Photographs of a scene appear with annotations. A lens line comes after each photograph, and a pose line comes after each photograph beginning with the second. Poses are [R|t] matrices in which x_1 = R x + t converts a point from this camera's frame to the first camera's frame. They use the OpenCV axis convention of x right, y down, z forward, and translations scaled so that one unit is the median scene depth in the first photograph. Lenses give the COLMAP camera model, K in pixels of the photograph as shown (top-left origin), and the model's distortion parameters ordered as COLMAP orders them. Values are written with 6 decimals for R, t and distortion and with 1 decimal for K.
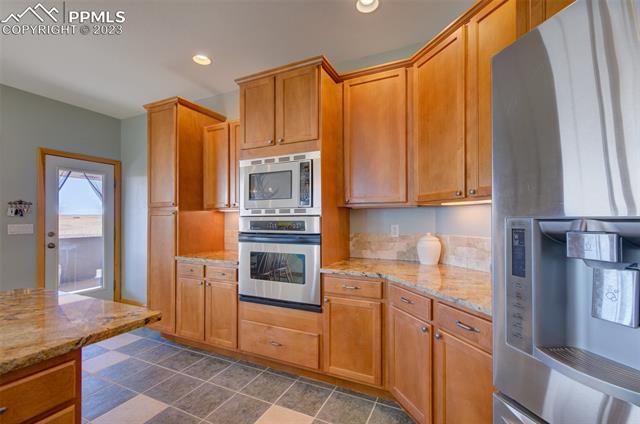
lens RADIAL K [[280.5, 0, 322.7], [0, 280.5, 217.0], [0, 0, 1]] dist [0.002777, -0.000113]
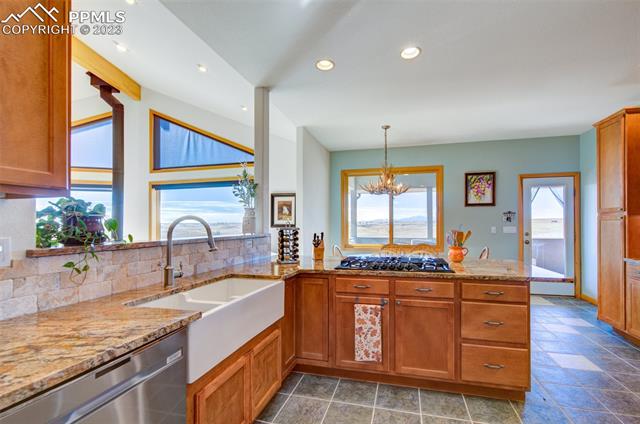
lens RADIAL K [[280.5, 0, 341.2], [0, 280.5, 224.0], [0, 0, 1]] dist [0.002777, -0.000113]
pose [[0.204806, -0.000831, -0.978802, 0.280544], [0.011343, 0.999935, 0.001524, -0.002915], [0.978737, -0.011415, 0.204802, -0.252618]]
